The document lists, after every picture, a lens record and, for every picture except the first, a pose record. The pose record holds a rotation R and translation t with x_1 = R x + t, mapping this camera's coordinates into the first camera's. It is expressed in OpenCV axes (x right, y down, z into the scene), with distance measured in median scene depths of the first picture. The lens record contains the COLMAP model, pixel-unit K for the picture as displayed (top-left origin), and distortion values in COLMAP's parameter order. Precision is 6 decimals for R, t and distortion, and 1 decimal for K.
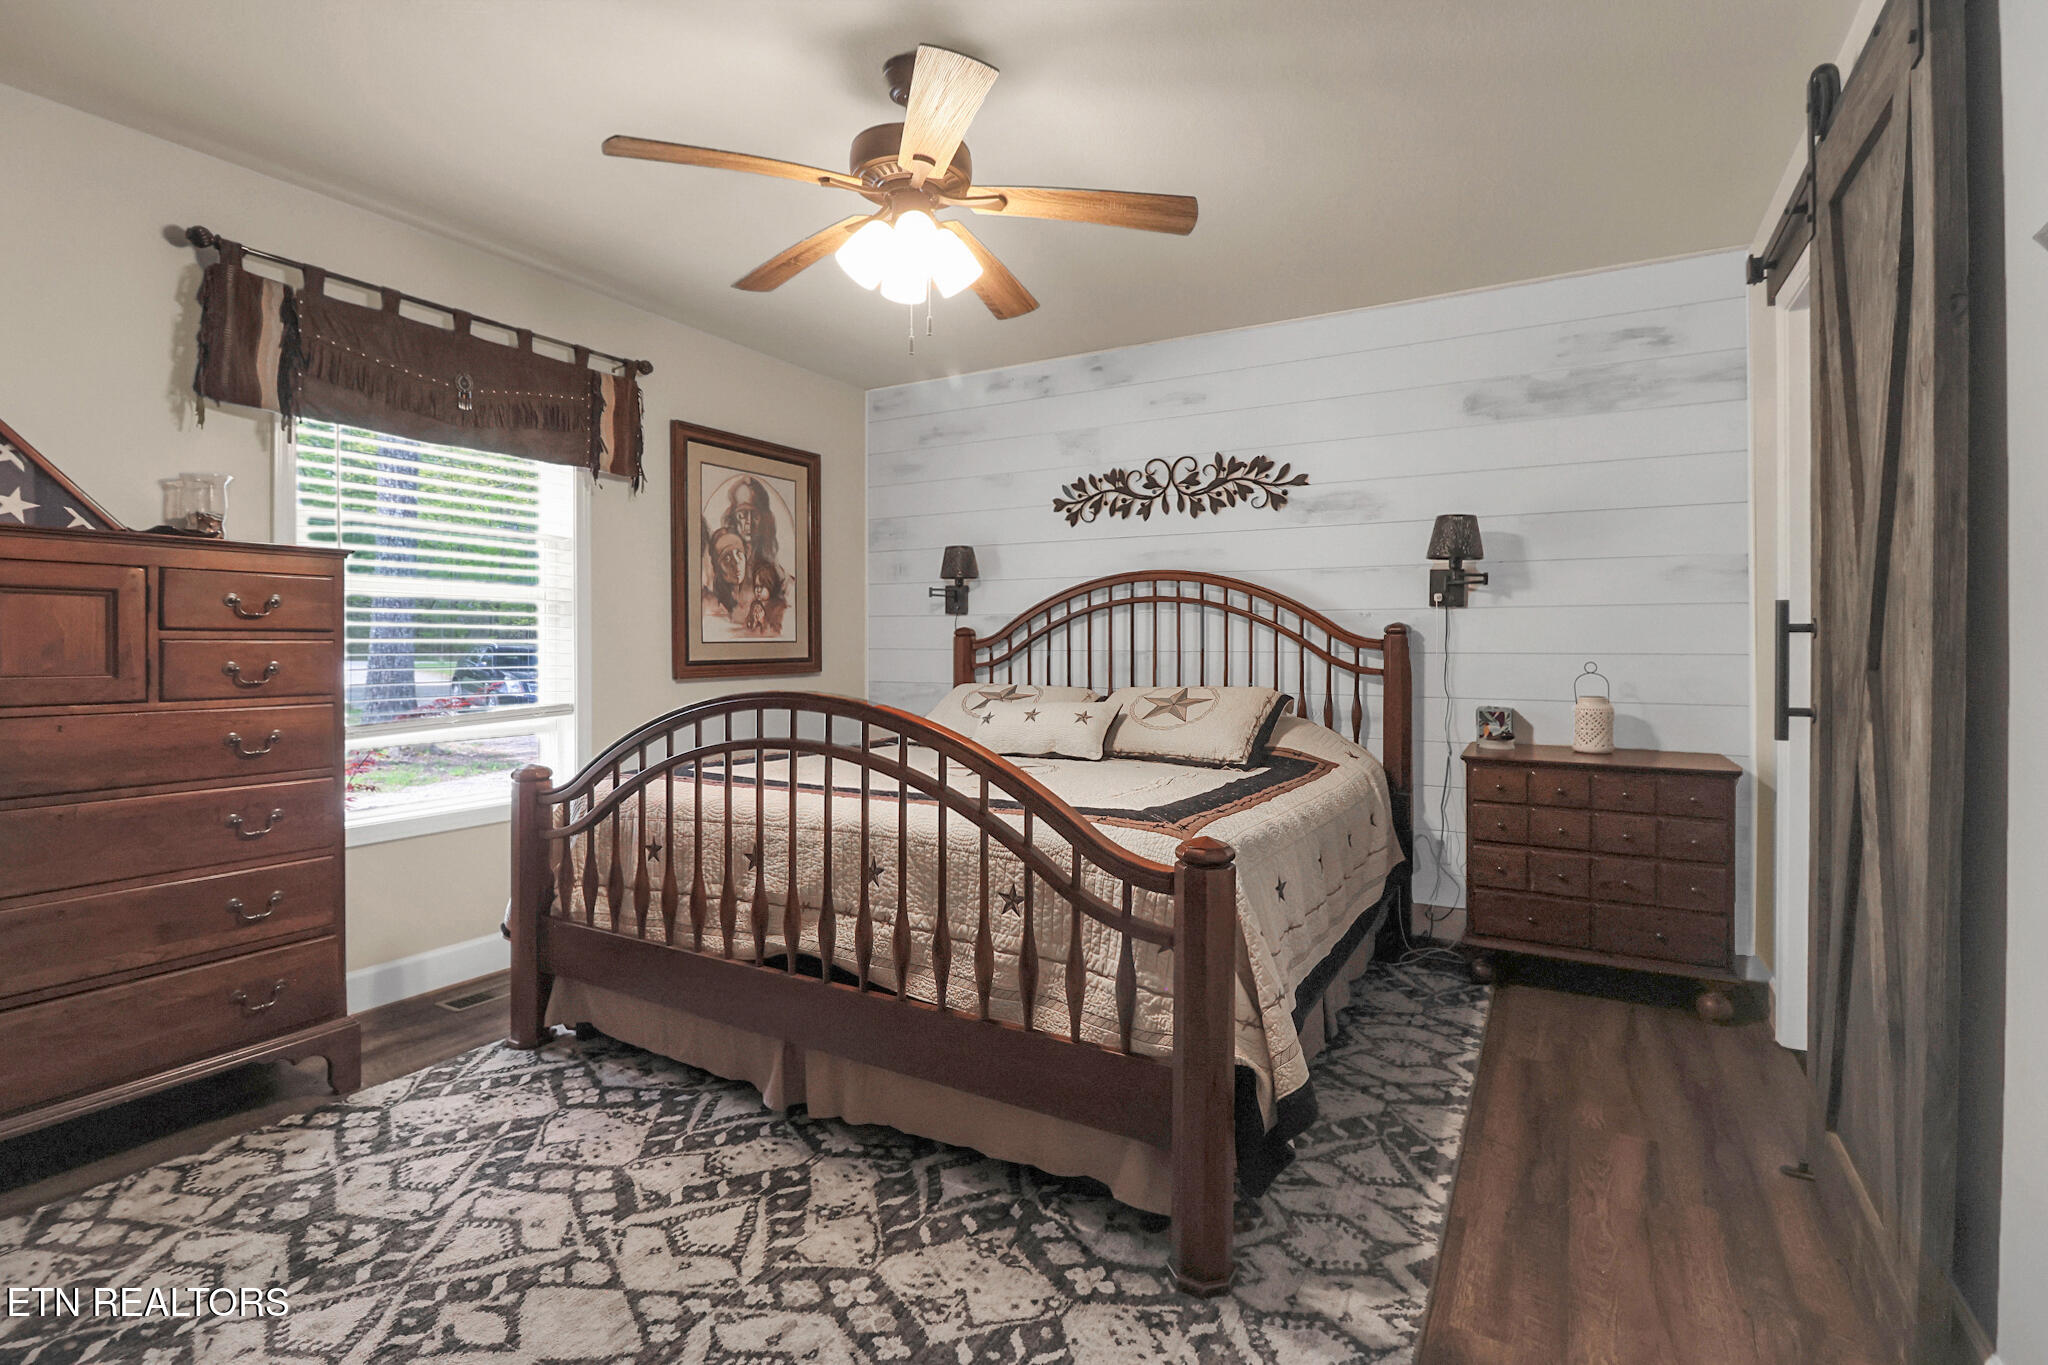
lens RADIAL K [[946.3, 0, 1024.2], [0, 946.3, 644.9], [0, 0, 1]] dist [0.000760, -0.000525]
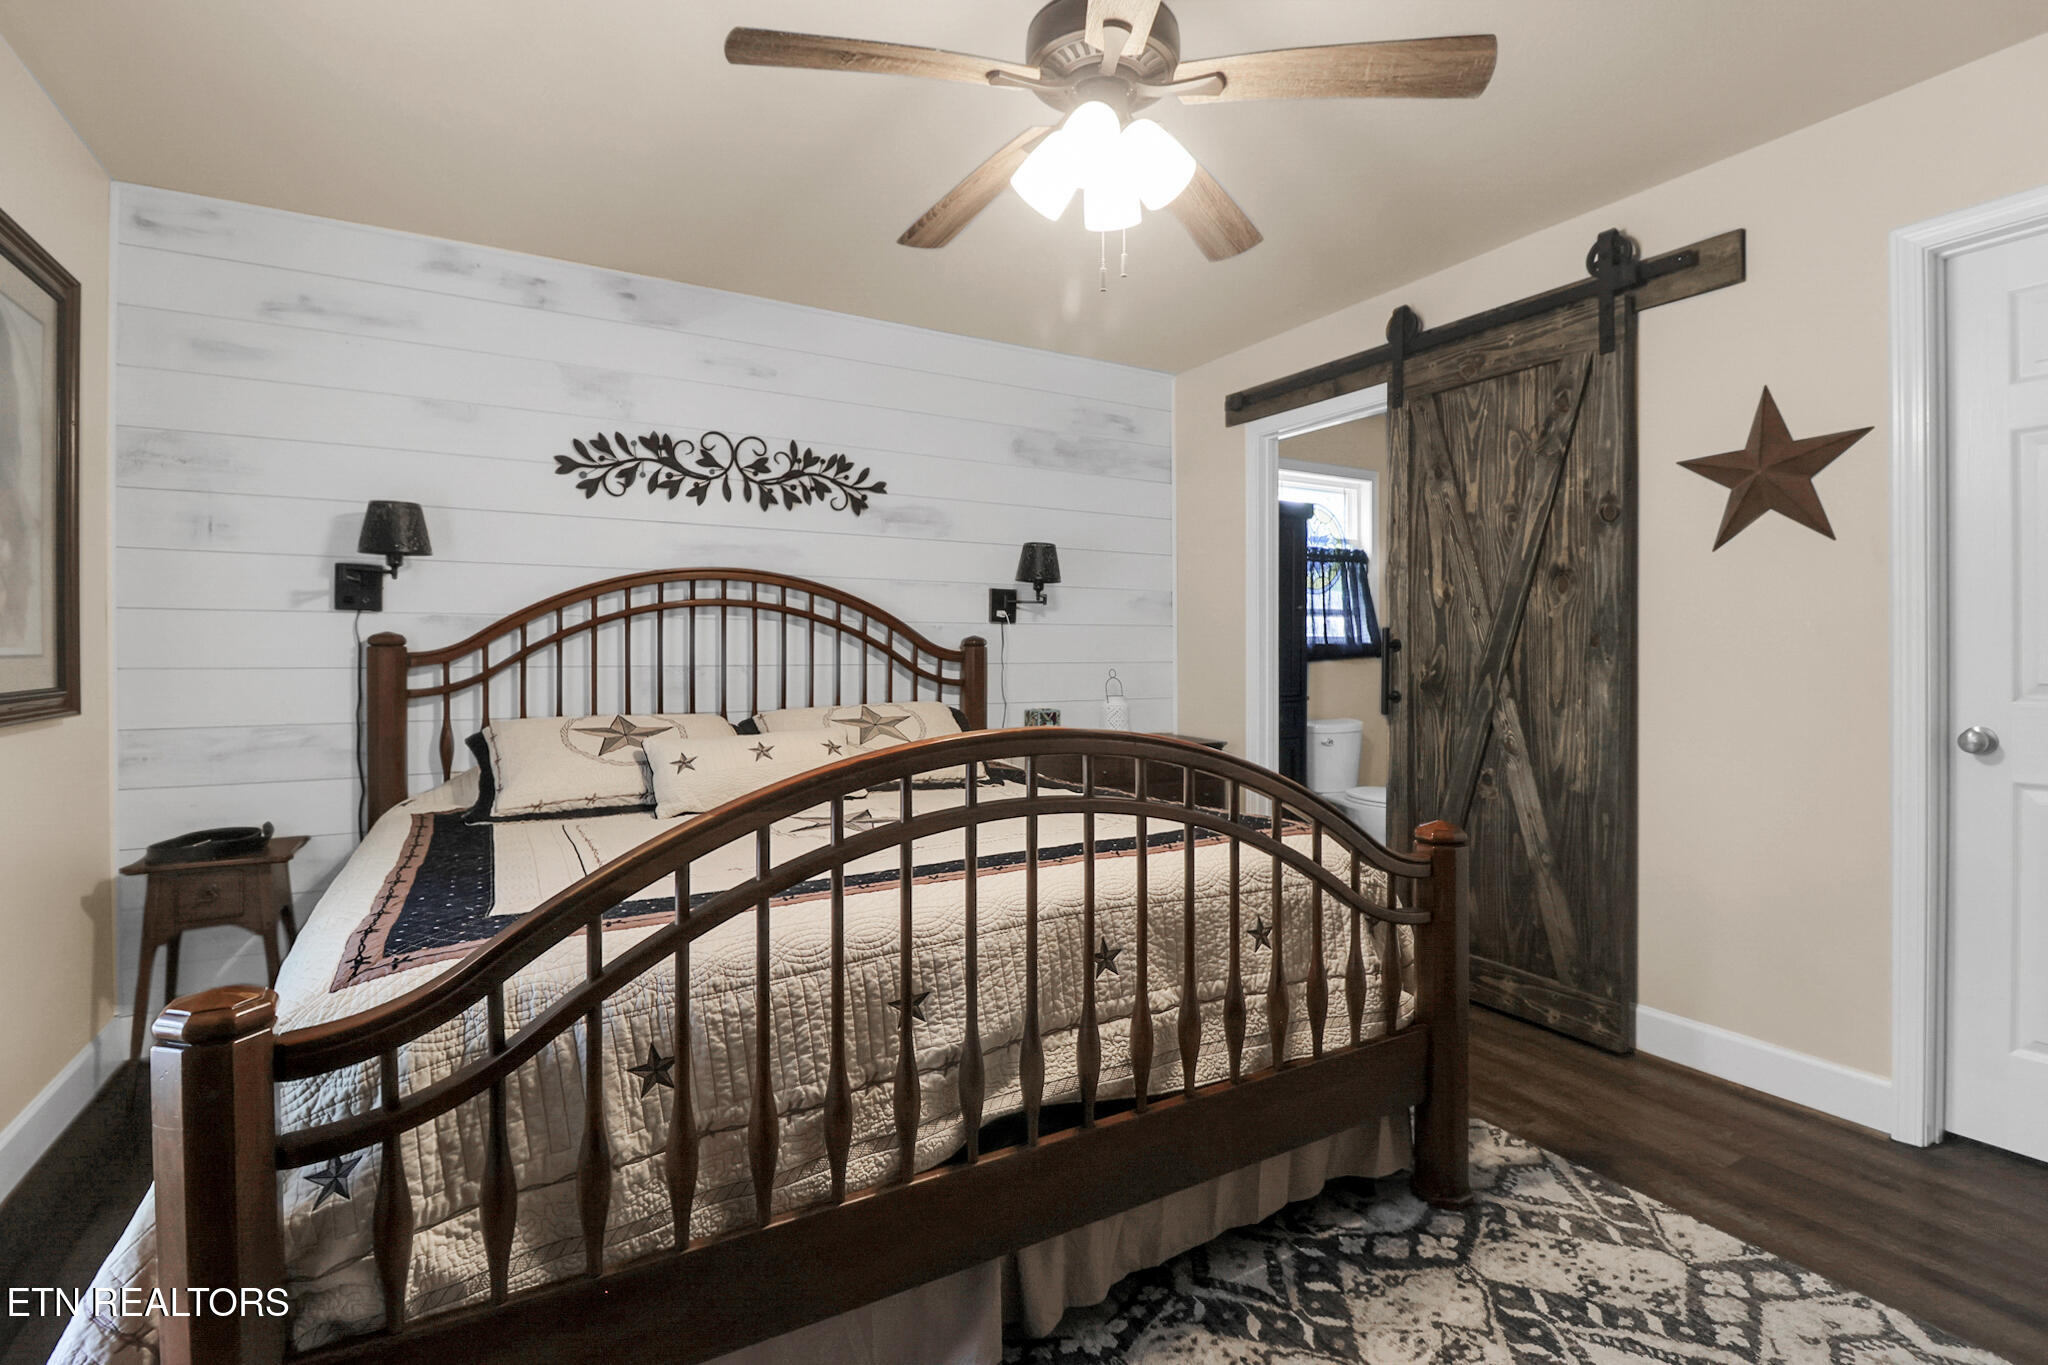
lens RADIAL K [[960.5, 0, 1027.5], [0, 960.5, 656.0], [0, 0, 1]] dist [0.001623, -0.009086]
pose [[0.495261, -0.003116, 0.868739, -0.473502], [0.003869, 0.999992, 0.001381, -0.002071], [-0.868736, 0.002677, 0.495269, 0.368877]]
